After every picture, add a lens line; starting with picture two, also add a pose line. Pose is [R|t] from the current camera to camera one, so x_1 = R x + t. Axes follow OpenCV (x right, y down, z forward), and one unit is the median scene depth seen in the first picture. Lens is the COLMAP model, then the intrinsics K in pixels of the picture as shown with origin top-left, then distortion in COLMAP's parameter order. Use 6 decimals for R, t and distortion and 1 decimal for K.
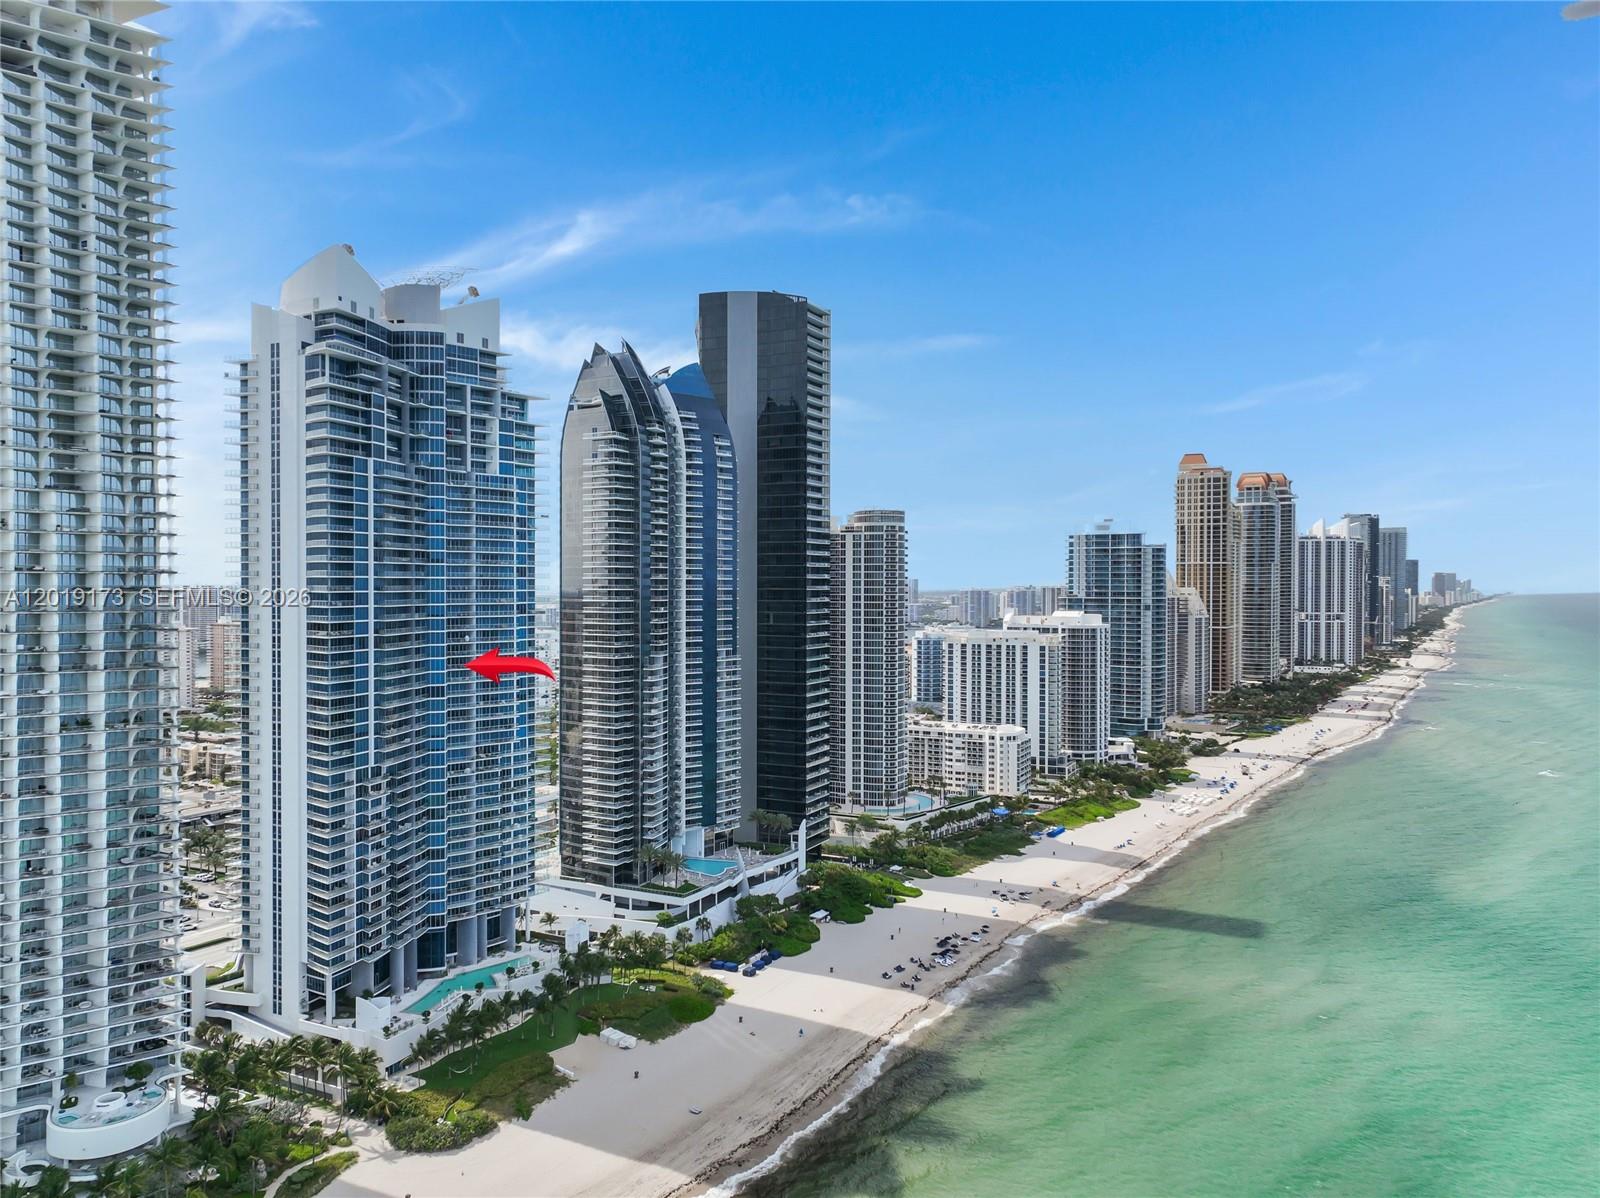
lens RADIAL K [[1125.5, 0, 800.7], [0, 1125.5, 599.9], [0, 0, 1]] dist [-0.000489, -0.007653]
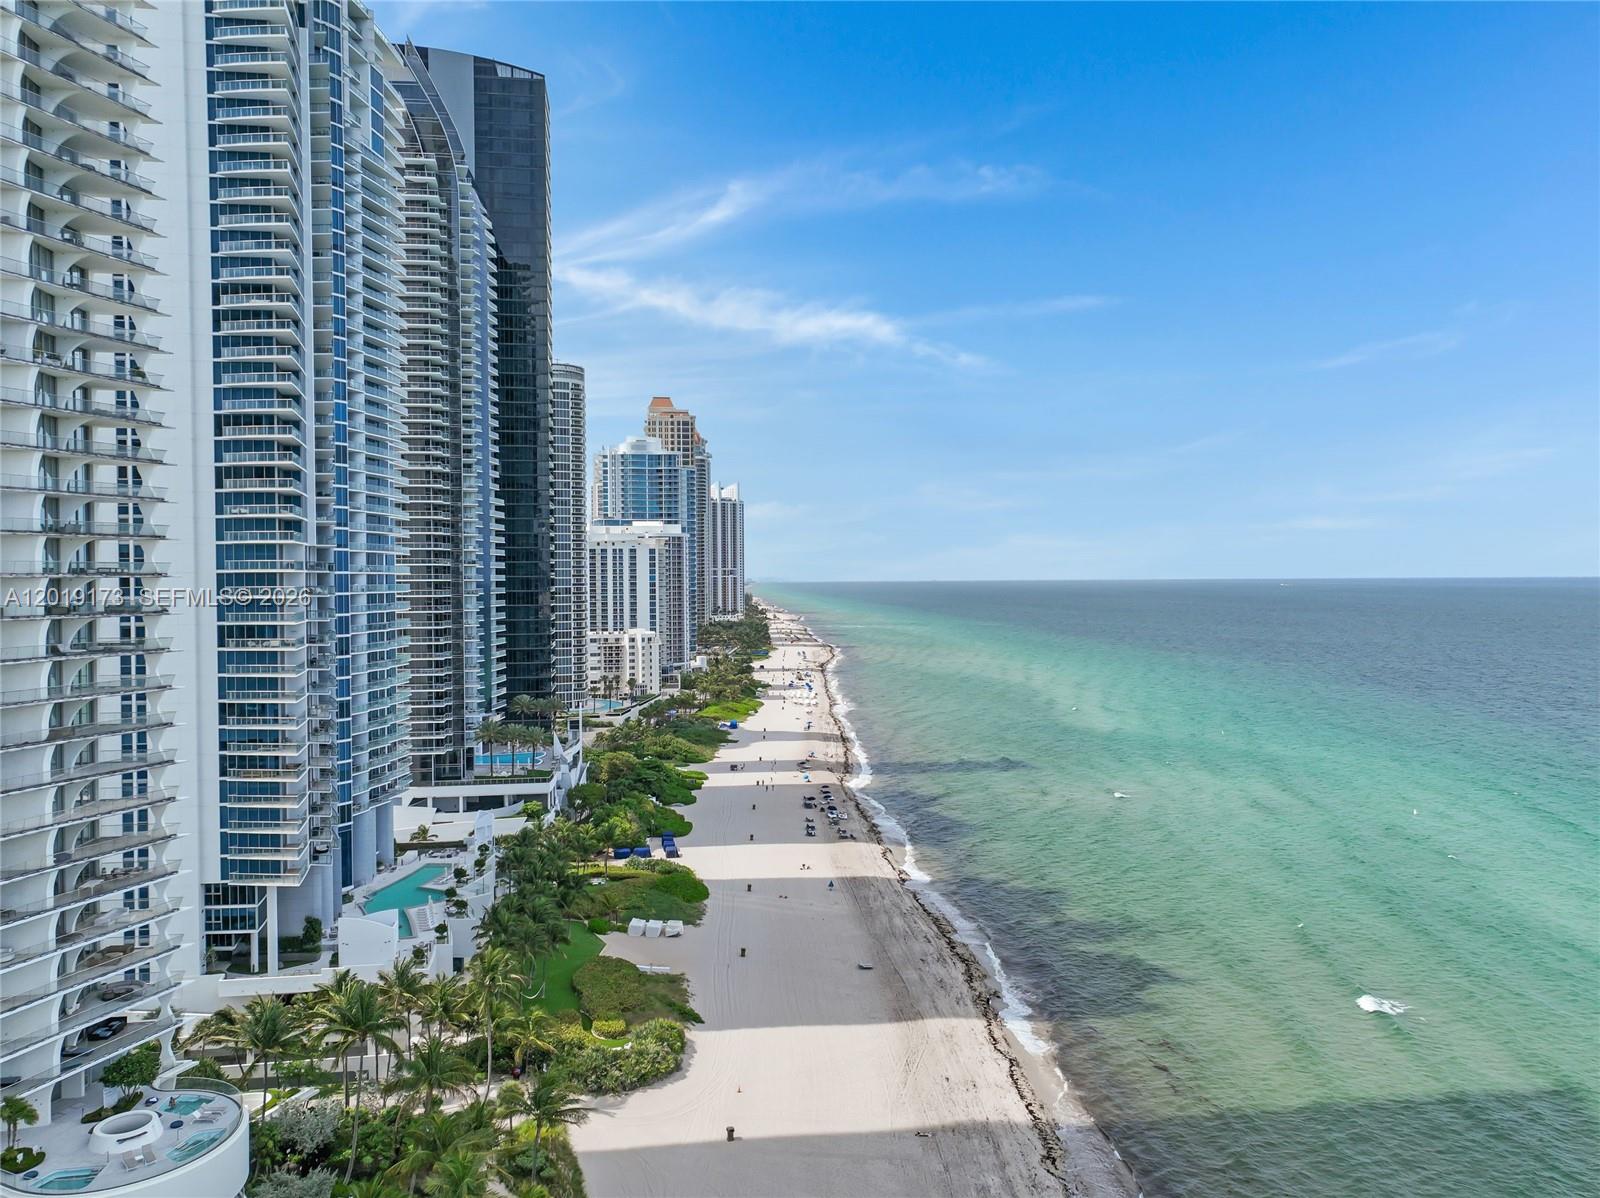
lens RADIAL K [[1125.5, 0, 798.6], [0, 1125.5, 598.6], [0, 0, 1]] dist [-0.000489, -0.007653]
pose [[0.813912, -0.014167, 0.580815, -0.229639], [0.013852, 0.999892, 0.004978, 0.078365], [-0.580822, 0.003993, 0.814020, 0.158345]]
